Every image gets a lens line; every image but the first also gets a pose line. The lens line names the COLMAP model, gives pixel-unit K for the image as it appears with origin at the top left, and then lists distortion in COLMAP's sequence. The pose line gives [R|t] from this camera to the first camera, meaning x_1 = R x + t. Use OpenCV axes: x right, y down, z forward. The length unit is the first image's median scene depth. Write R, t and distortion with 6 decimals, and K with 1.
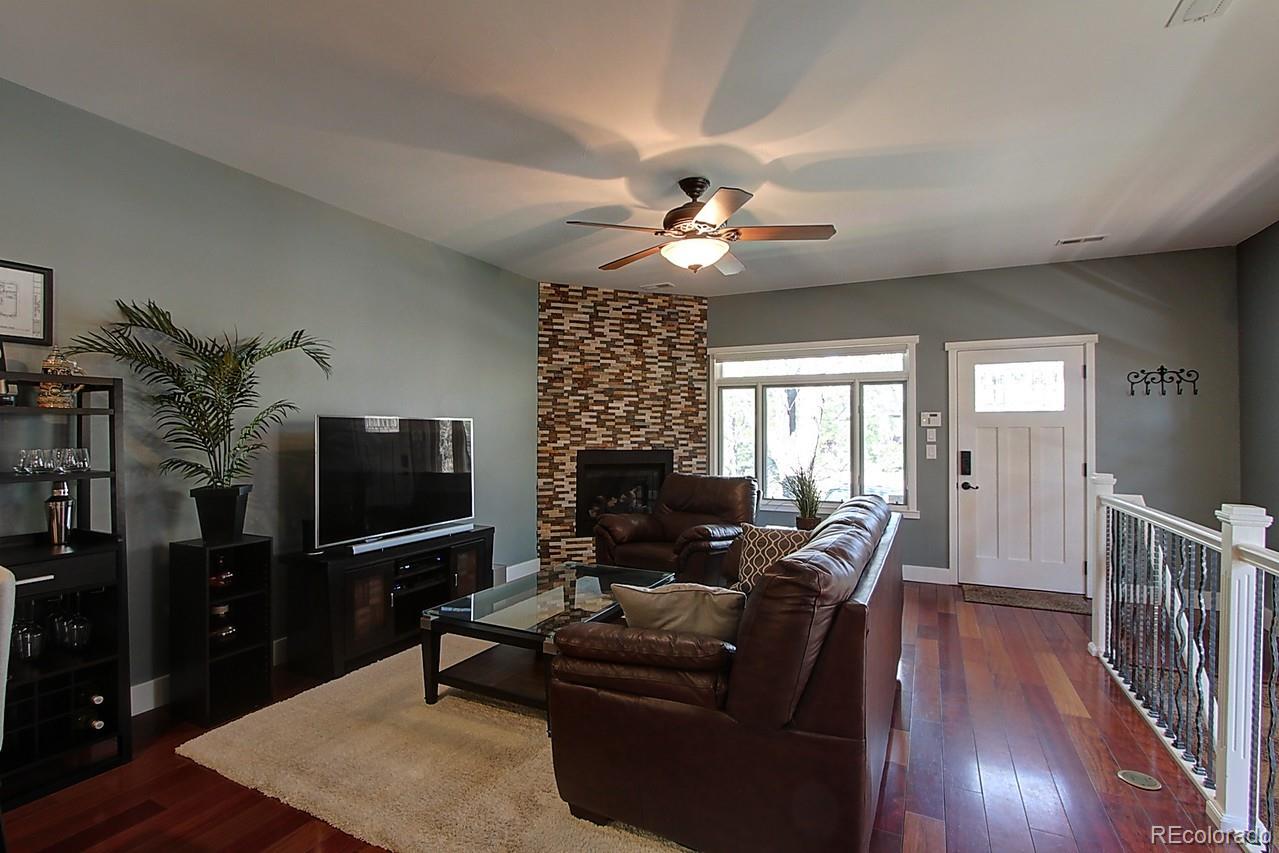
lens RADIAL K [[597.4, 0, 635.0], [0, 597.4, 424.9], [0, 0, 1]] dist [-0.027717, 0.007097]
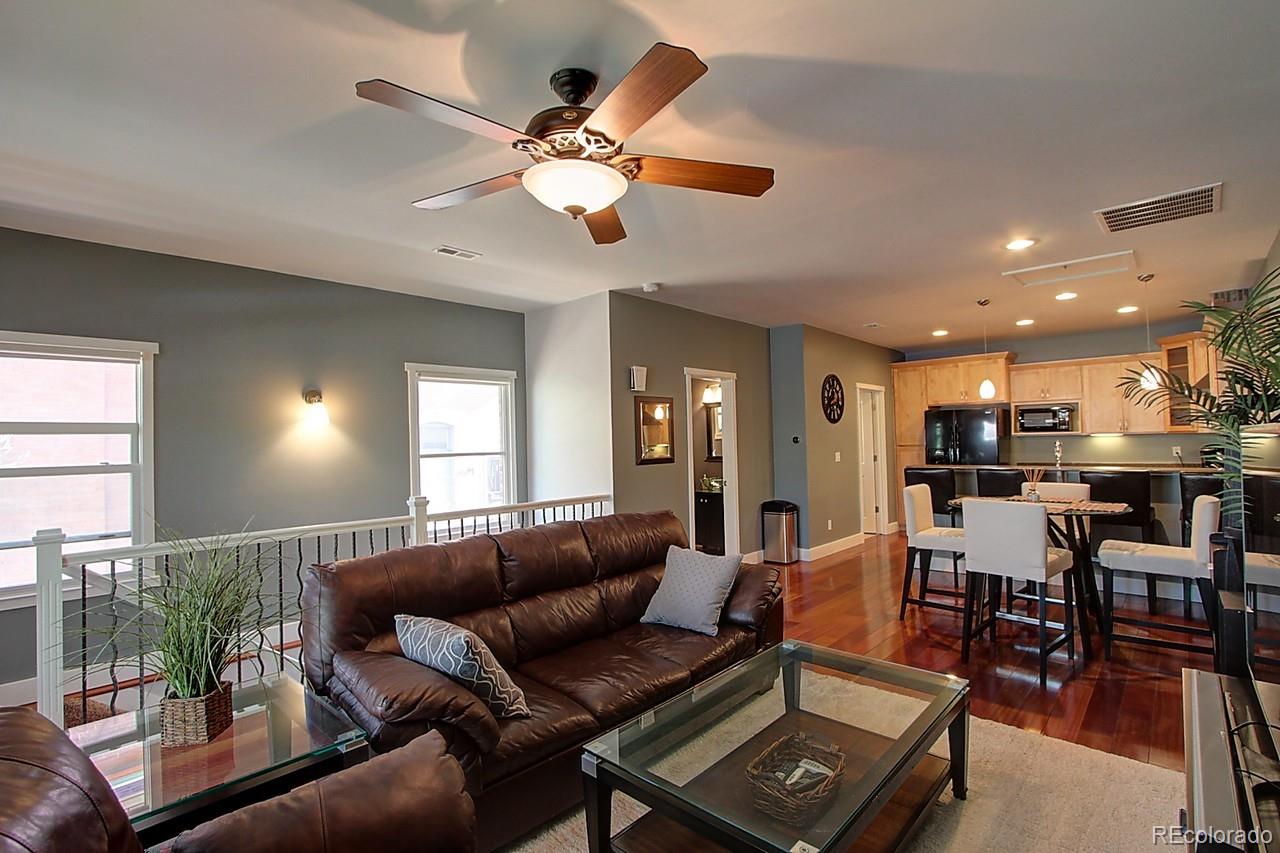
lens RADIAL K [[591.0, 0, 637.3], [0, 591.0, 423.6], [0, 0, 1]] dist [-0.020886, 0.003954]
pose [[-0.957549, 0.027040, 0.287000, -0.080867], [0.016556, 0.999106, -0.038895, -0.005275], [-0.287795, -0.032492, -0.957141, 0.913092]]
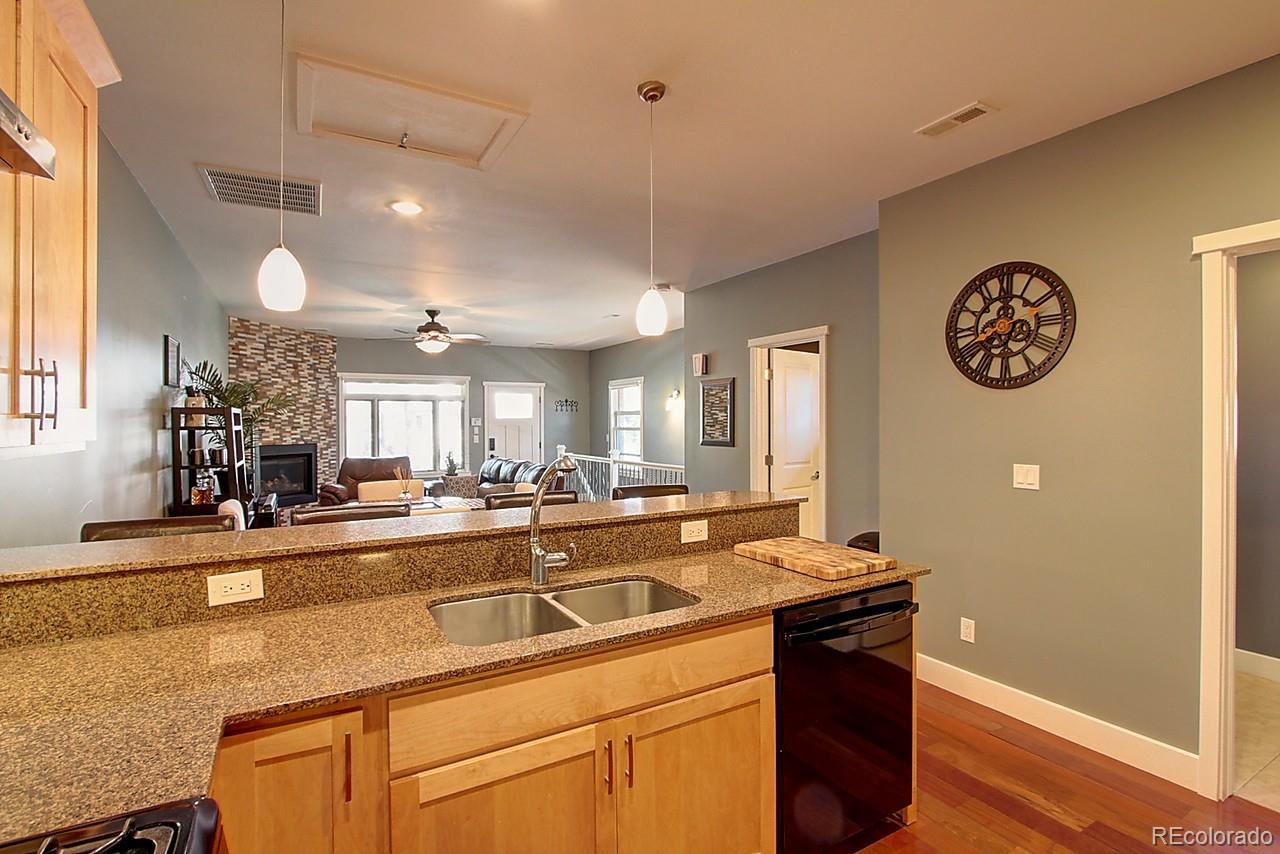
lens RADIAL K [[601.2, 0, 635.9], [0, 601.2, 423.0], [0, 0, 1]] dist [-0.022942, 0.005574]
pose [[0.564946, -0.006726, 0.825100, -0.706916], [-0.002697, 0.999946, 0.009998, -0.023787], [-0.825123, -0.007873, 0.564898, -0.441293]]
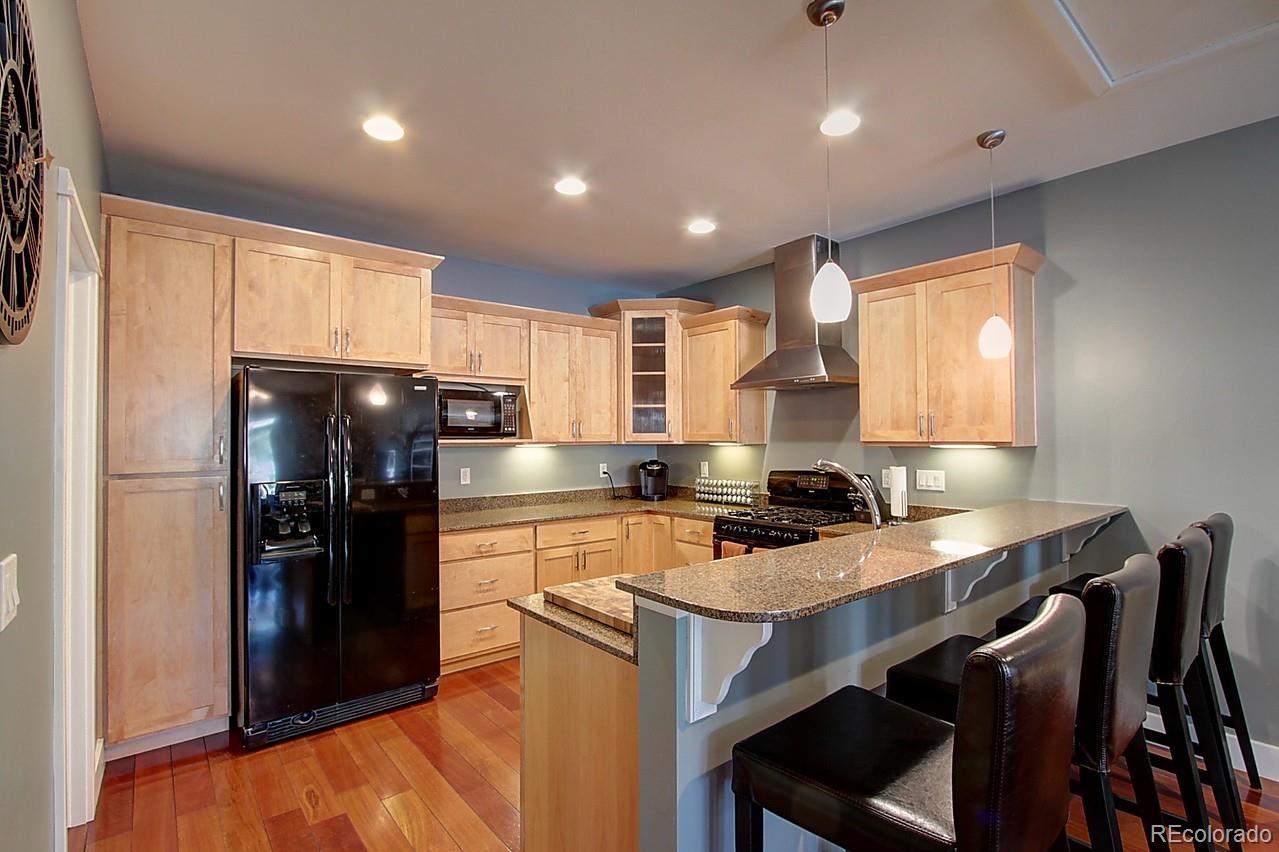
lens RADIAL K [[597.4, 0, 635.0], [0, 597.4, 424.4], [0, 0, 1]] dist [-0.027717, 0.007097]
pose [[-0.421904, -0.020742, -0.906403, -0.047379], [0.011699, 0.999530, -0.028319, -0.017130], [0.906565, -0.022552, -0.421463, -0.182754]]
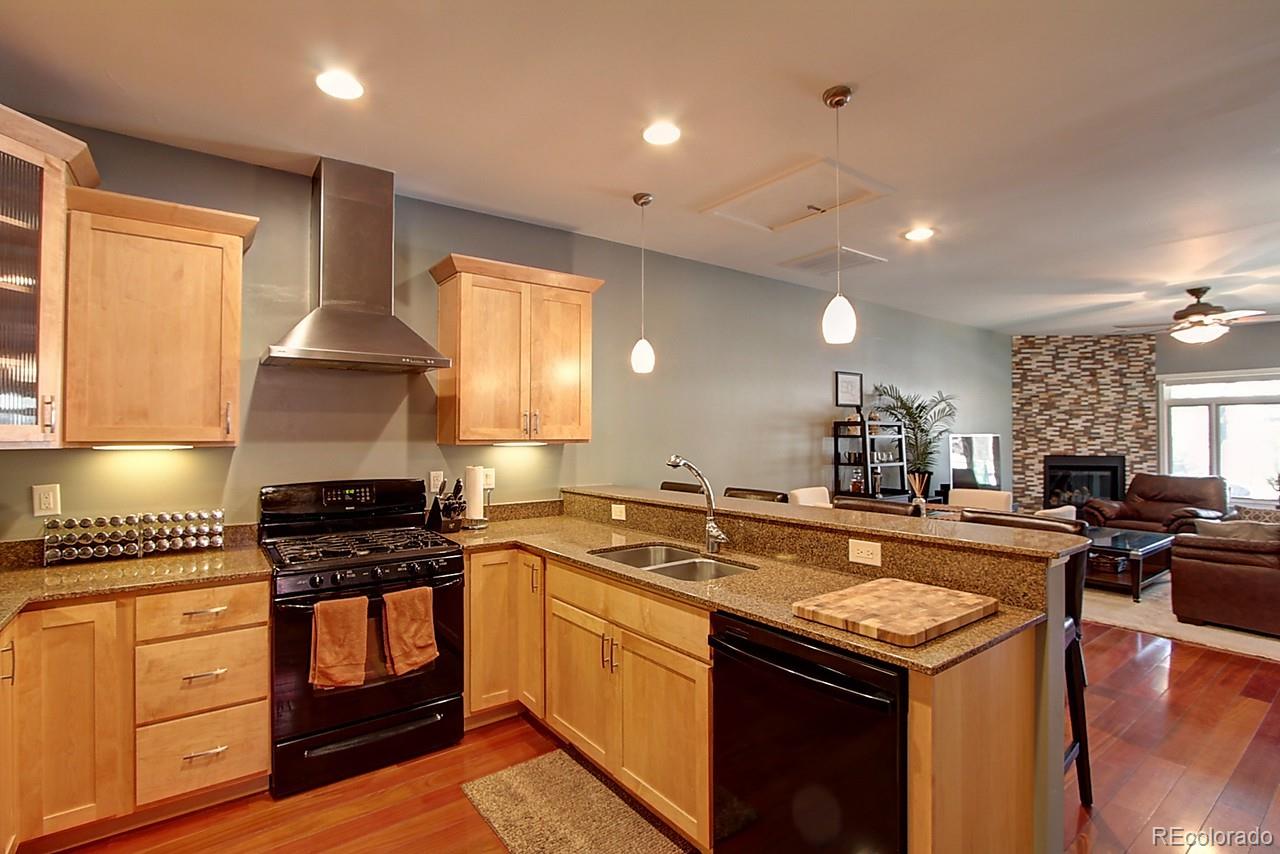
lens RADIAL K [[597.9, 0, 635.5], [0, 597.9, 425.4], [0, 0, 1]] dist [-0.027717, 0.007097]
pose [[0.890023, -0.009271, -0.455820, -0.309007], [0.006610, 0.999951, -0.007433, -0.022184], [0.455867, 0.003602, 0.890041, -0.631718]]
